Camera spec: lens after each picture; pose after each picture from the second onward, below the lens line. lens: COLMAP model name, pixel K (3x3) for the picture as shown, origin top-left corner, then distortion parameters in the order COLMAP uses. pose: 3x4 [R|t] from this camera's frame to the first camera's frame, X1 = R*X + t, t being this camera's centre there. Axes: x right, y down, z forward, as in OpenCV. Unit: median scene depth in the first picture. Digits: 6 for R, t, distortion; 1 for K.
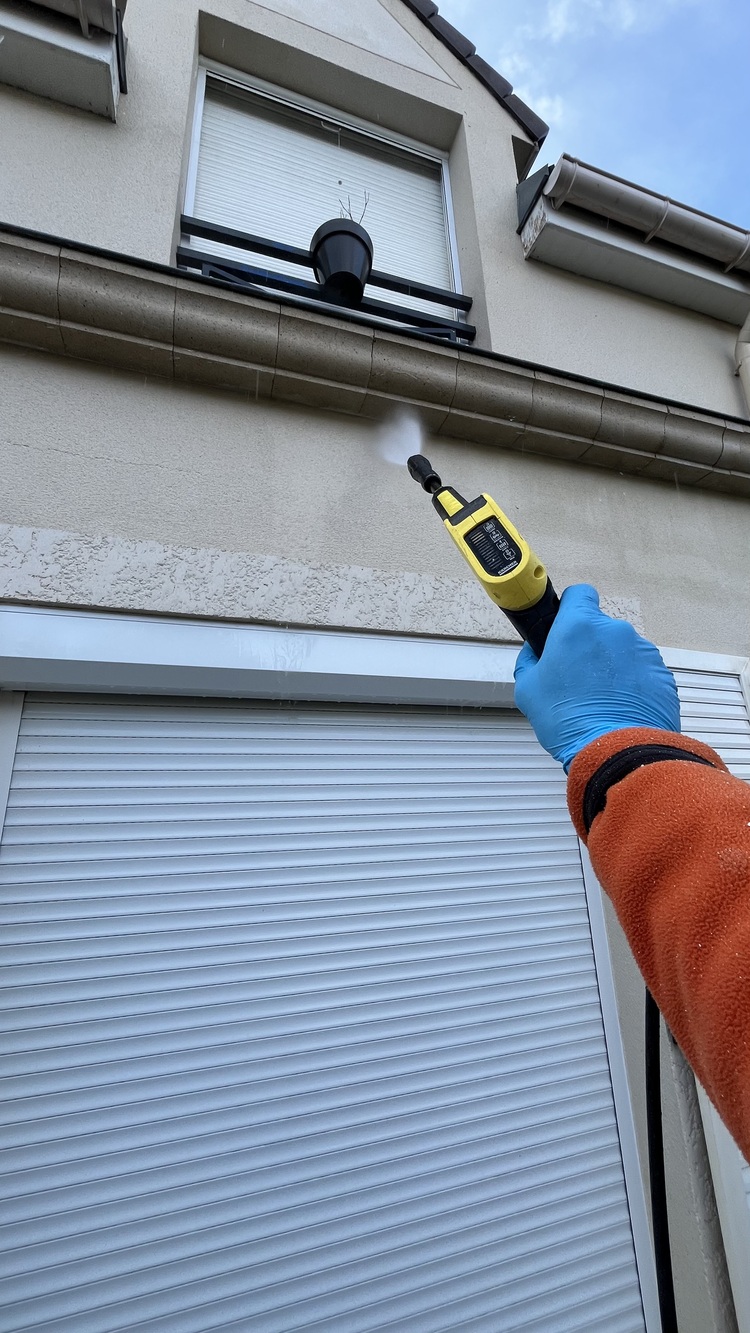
lens RADIAL K [[533.9, 0, 374.2], [0, 533.9, 666.5], [0, 0, 1]] dist [-0.003056, -0.000212]
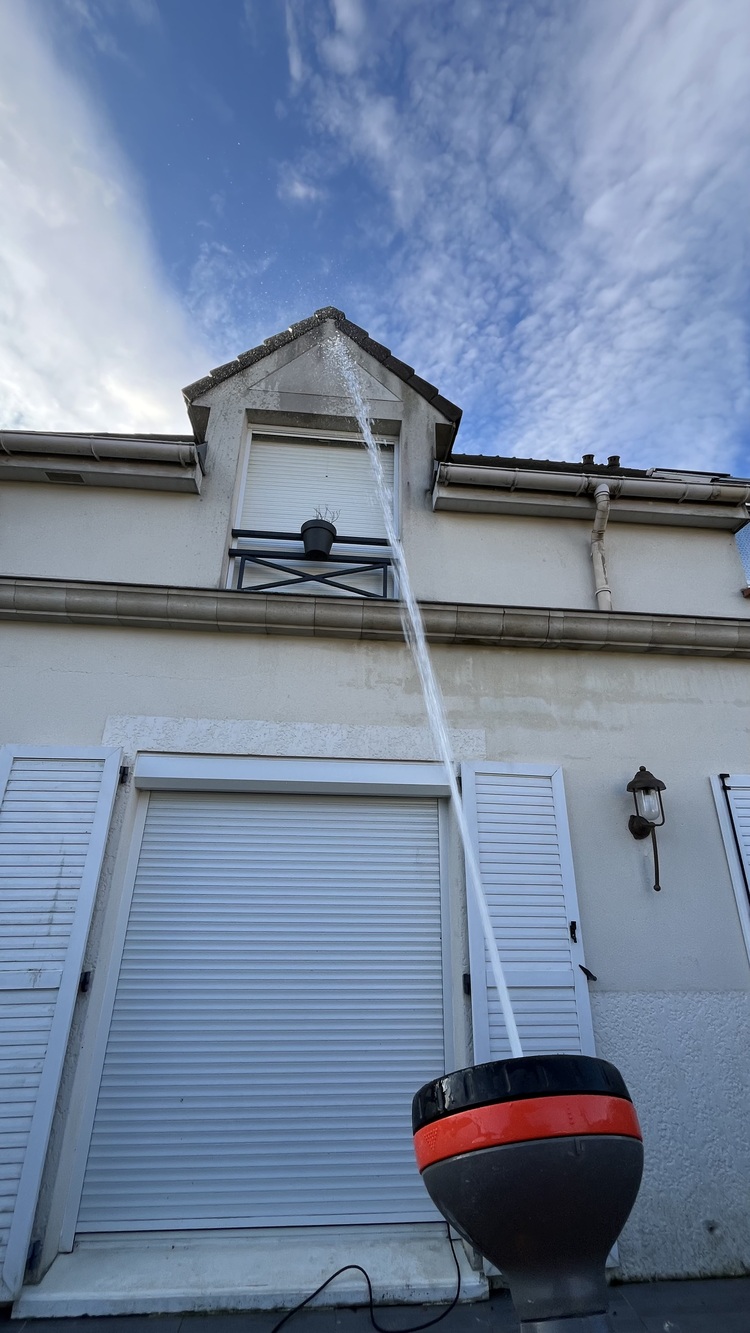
lens RADIAL K [[533.9, 0, 376.8], [0, 533.9, 664.4], [0, 0, 1]] dist [-0.003056, -0.000212]
pose [[0.973747, -0.035386, -0.224866, 0.648348], [0.016101, 0.996076, -0.087023, -0.221997], [0.227063, 0.081118, 0.970496, -0.816749]]
